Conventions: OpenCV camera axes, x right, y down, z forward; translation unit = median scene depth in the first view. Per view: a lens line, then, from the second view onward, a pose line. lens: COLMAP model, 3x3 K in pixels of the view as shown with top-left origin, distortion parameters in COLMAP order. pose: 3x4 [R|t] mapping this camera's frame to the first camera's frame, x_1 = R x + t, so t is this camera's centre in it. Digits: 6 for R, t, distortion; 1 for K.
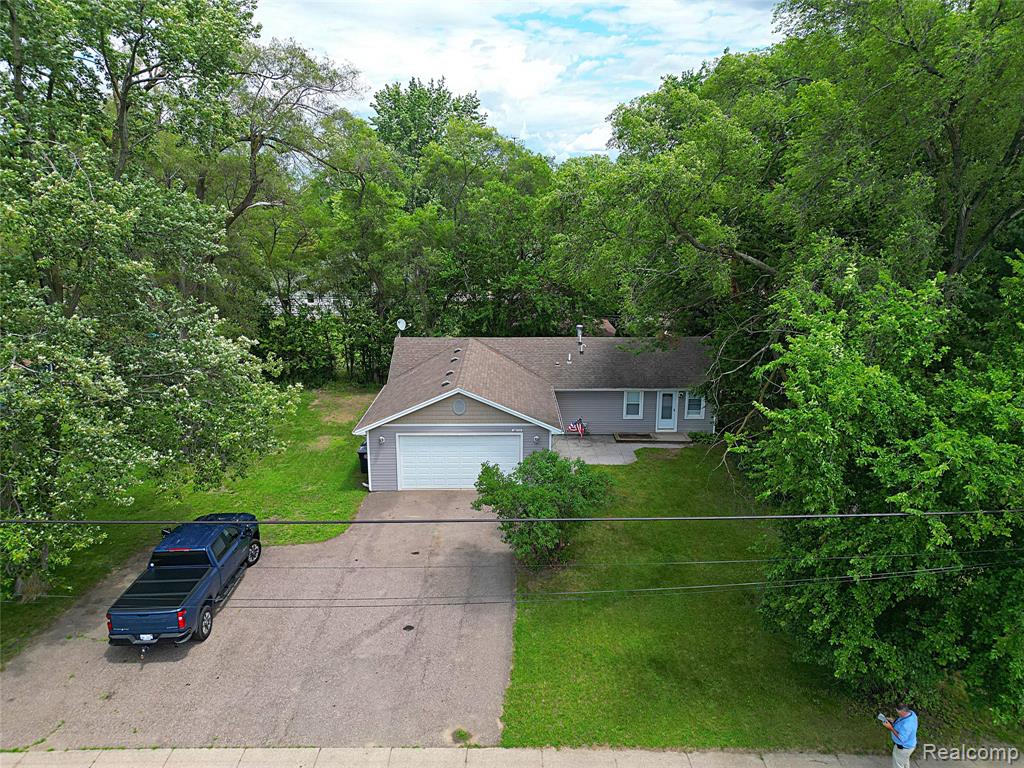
lens RADIAL K [[721.7, 0, 515.3], [0, 721.7, 386.4], [0, 0, 1]] dist [0.068894, -0.061984]
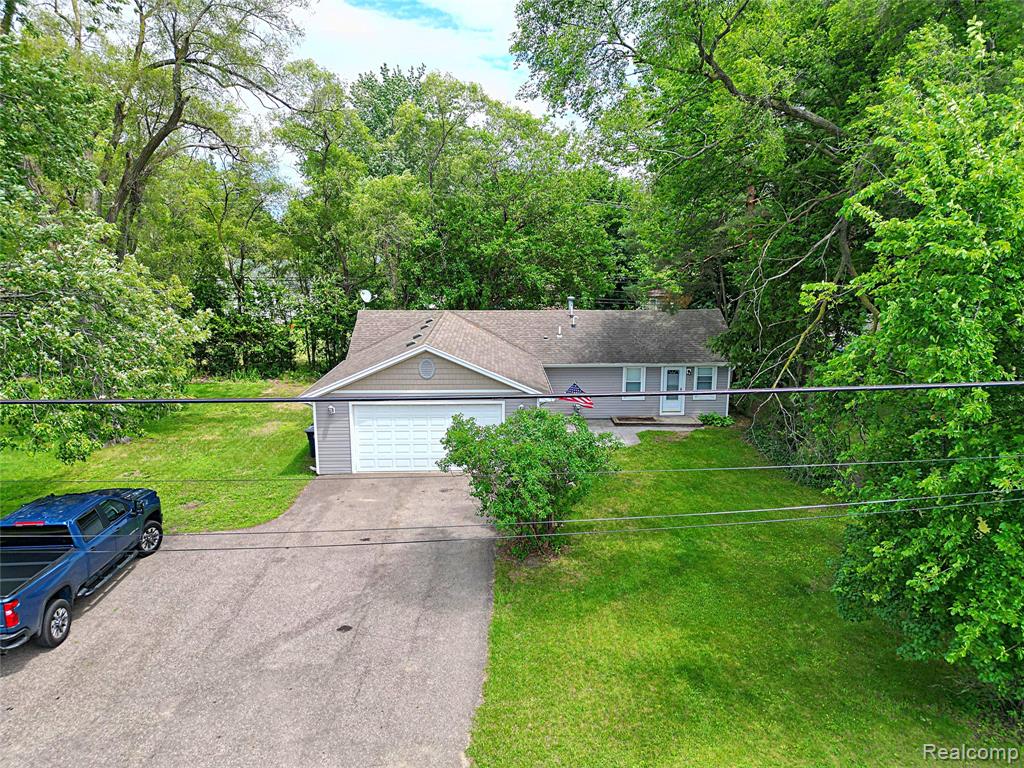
lens RADIAL K [[721.7, 0, 515.3], [0, 721.7, 386.4], [0, 0, 1]] dist [0.068894, -0.061984]
pose [[0.999833, -0.003804, 0.017869, 0.009871], [0.004617, 0.998947, -0.045651, 0.104554], [-0.017677, 0.045726, 0.998798, 0.217650]]
